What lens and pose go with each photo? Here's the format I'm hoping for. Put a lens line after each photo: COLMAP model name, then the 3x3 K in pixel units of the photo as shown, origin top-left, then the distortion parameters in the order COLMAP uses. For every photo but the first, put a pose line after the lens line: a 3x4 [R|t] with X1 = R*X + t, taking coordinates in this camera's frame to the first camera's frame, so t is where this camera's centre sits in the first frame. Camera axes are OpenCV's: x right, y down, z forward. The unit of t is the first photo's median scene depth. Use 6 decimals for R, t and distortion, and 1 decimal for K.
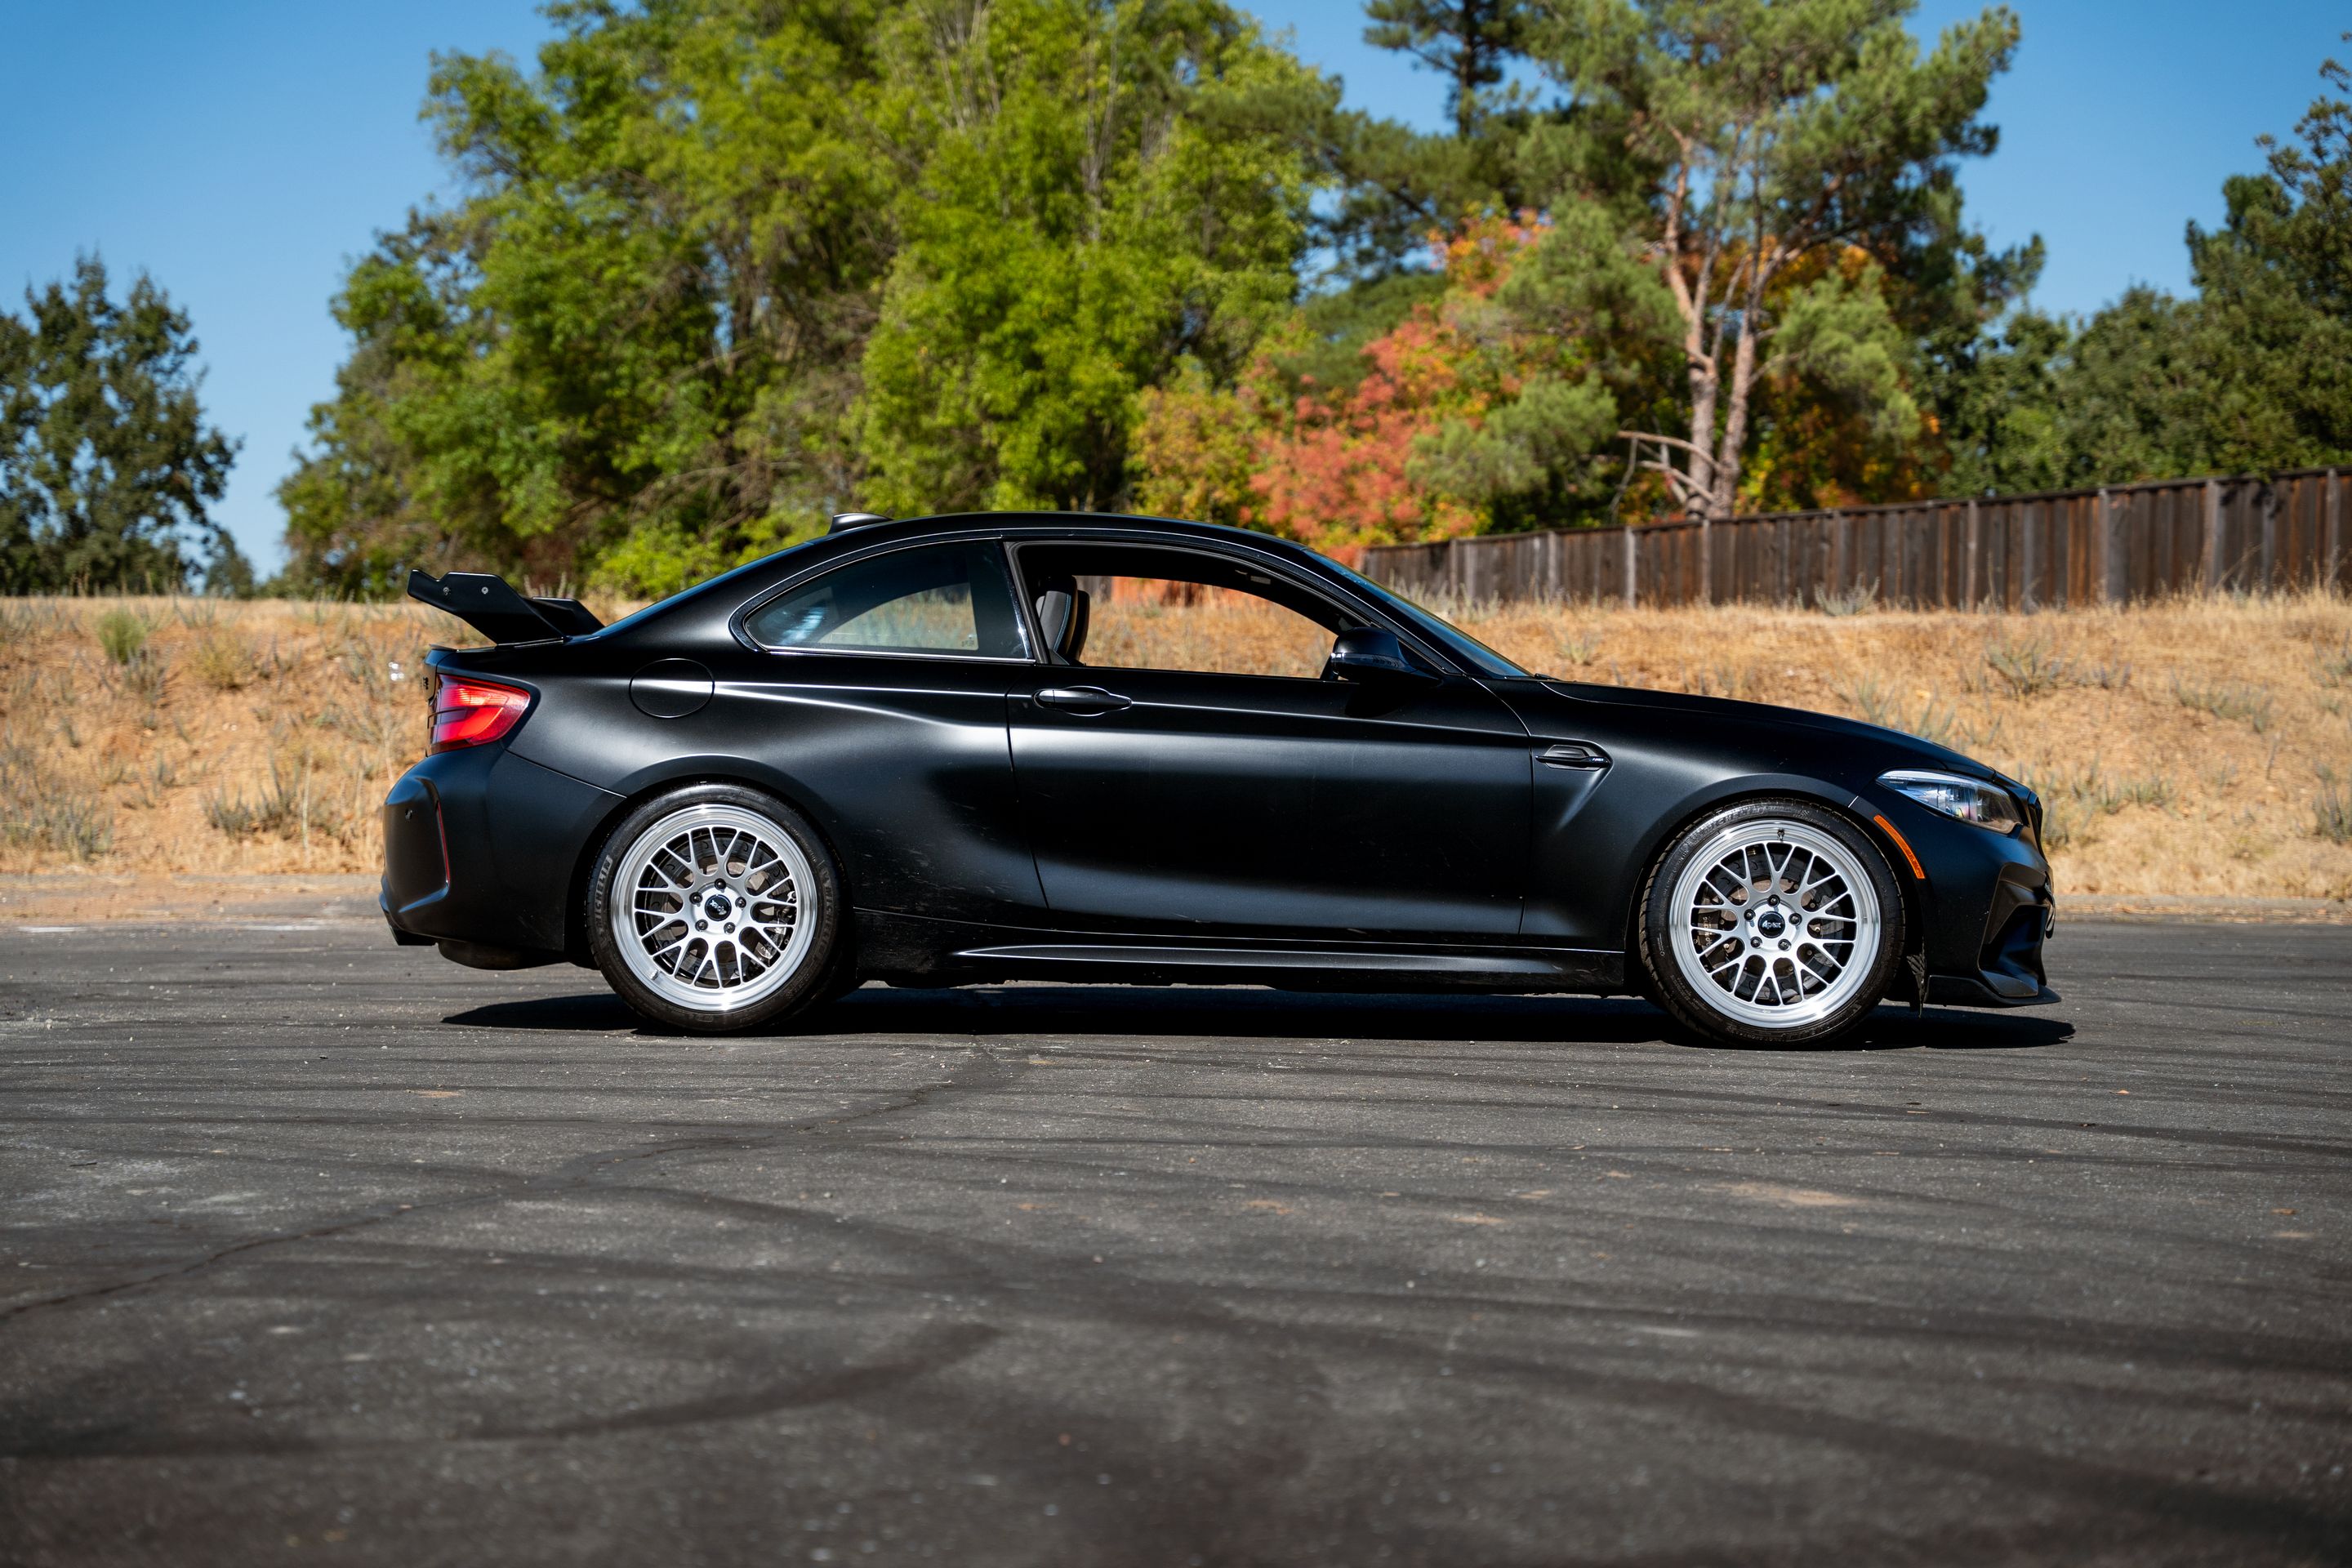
lens RADIAL K [[4459.3, 0, 1171.2], [0, 4459.3, 784.3], [0, 0, 1]] dist [0.340351, 0.000000]
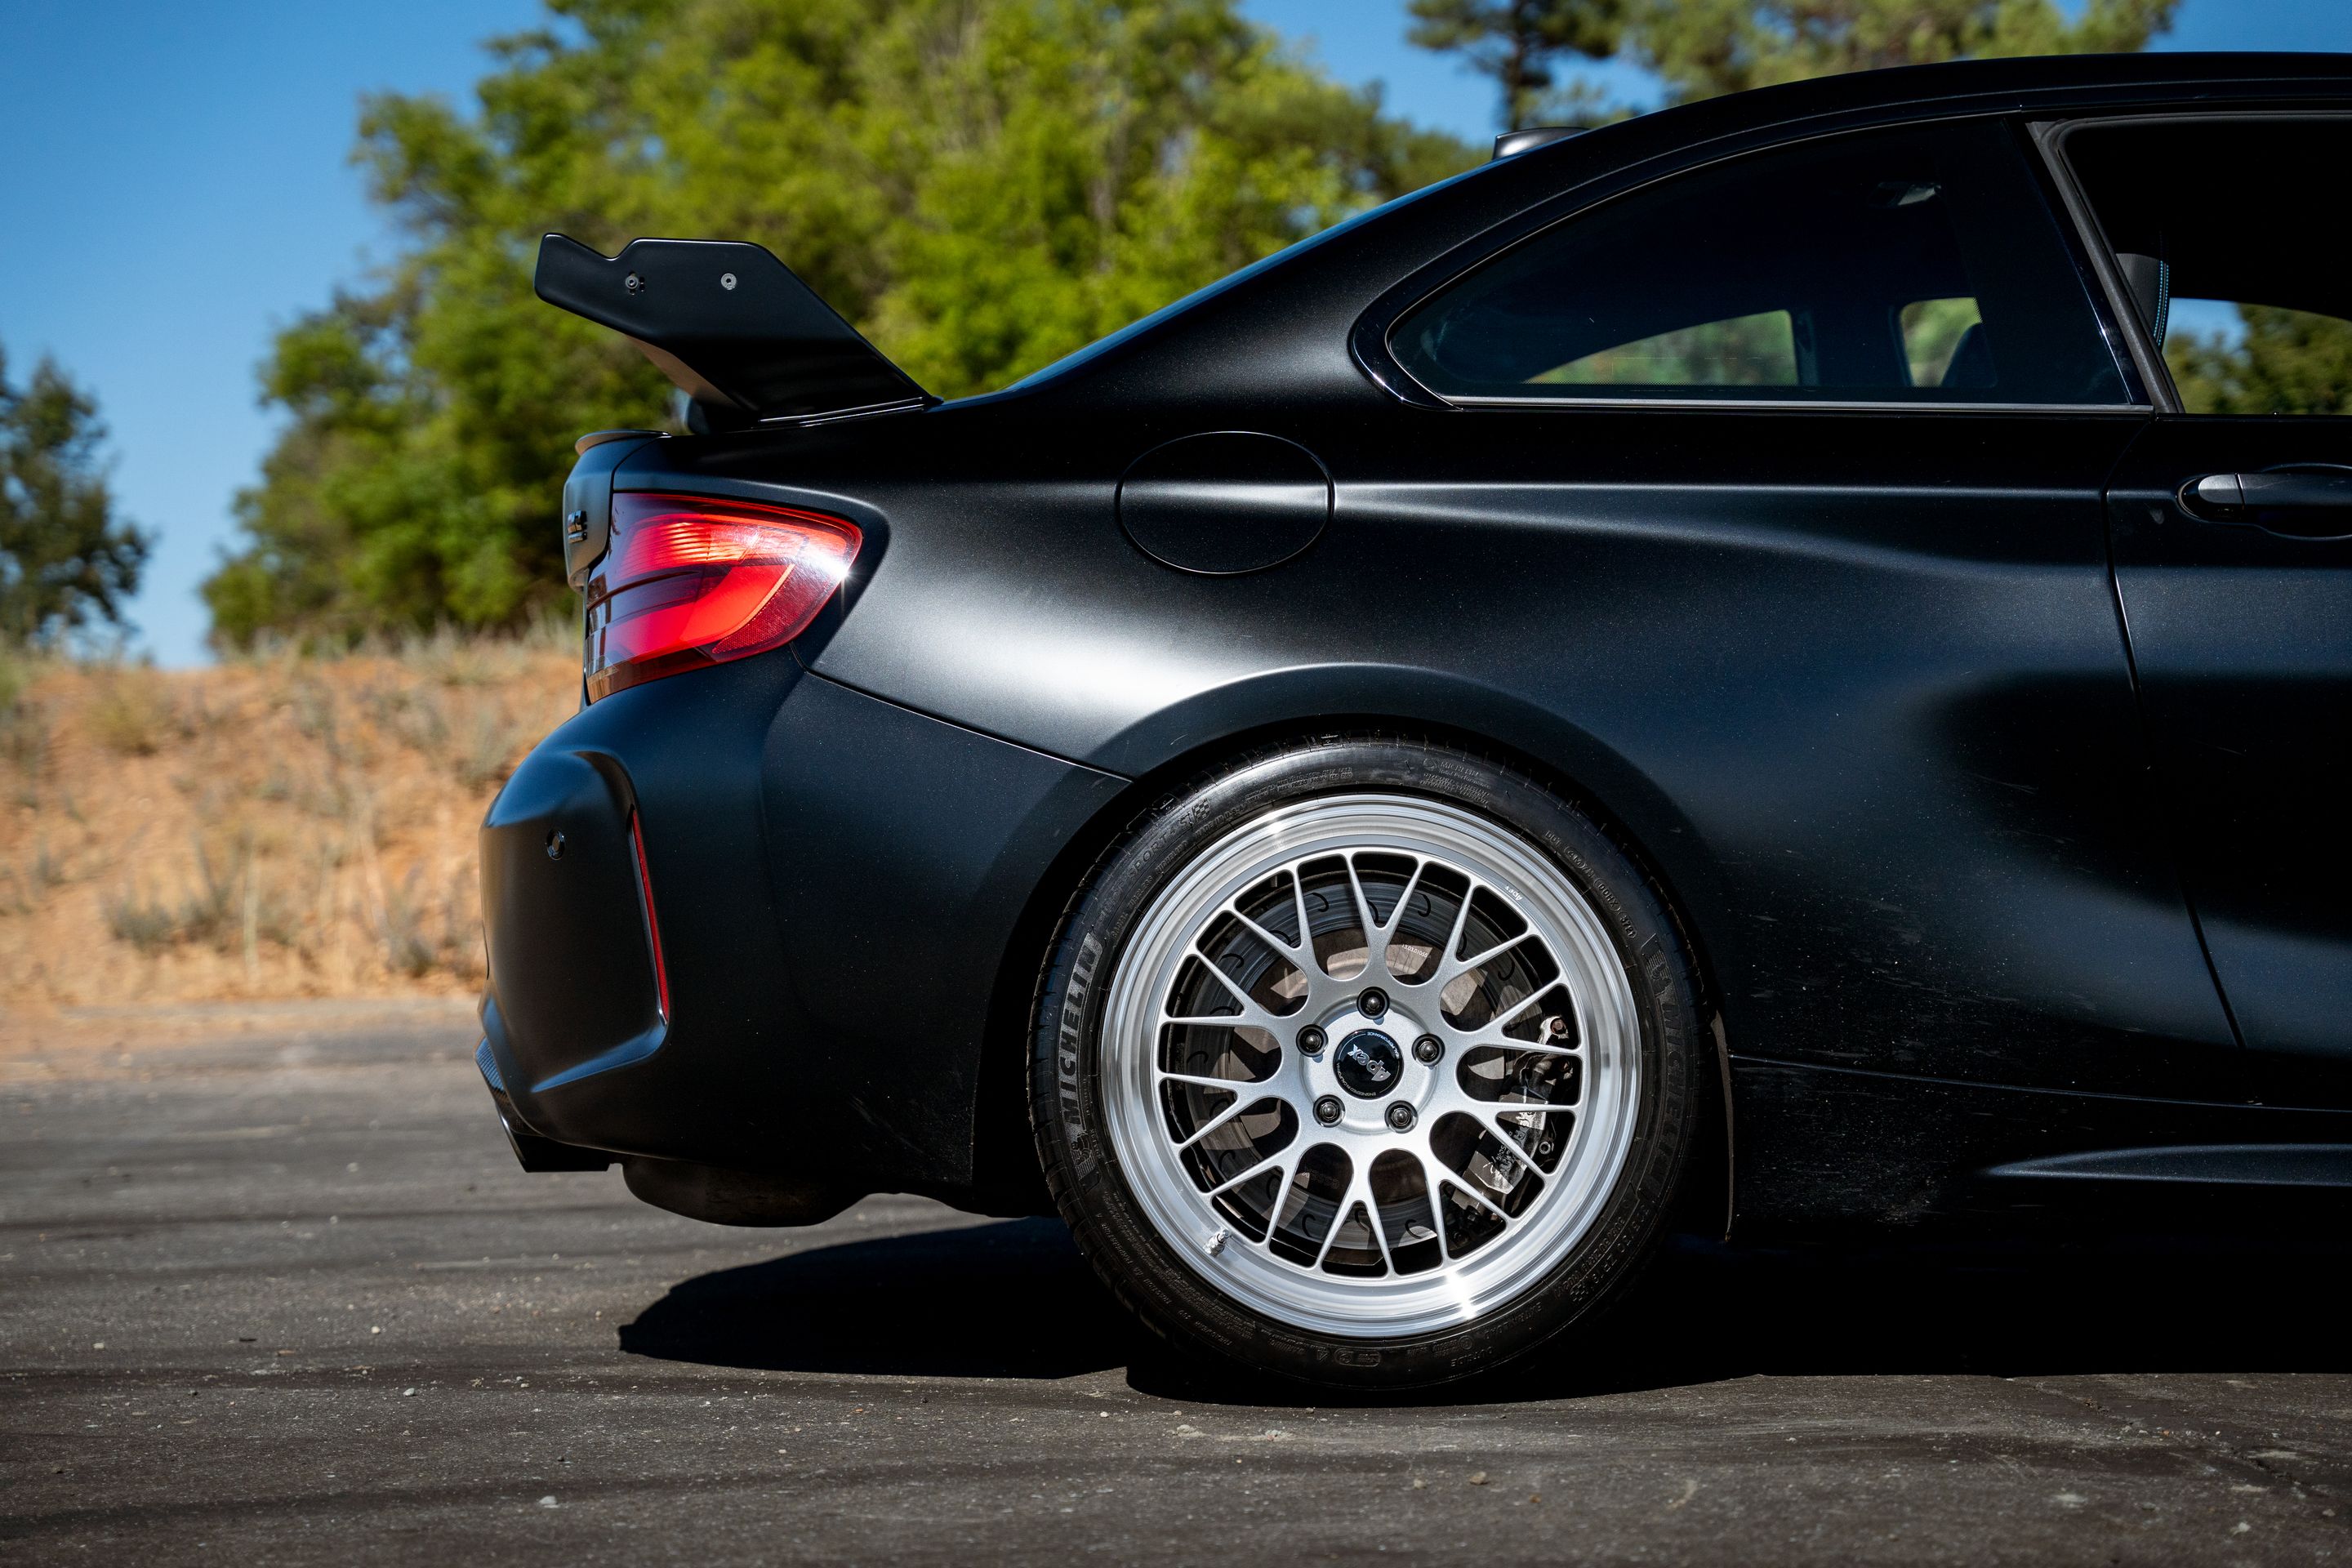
lens RADIAL K [[4459.3, 0, 1192.8], [0, 4459.3, 784.2], [0, 0, 1]] dist [0.340351, 0.000000]
pose [[0.999501, -0.024180, 0.020300, -0.025743], [0.024639, 0.999440, -0.022654, 0.002484], [-0.019741, 0.023143, 0.999537, 0.128353]]
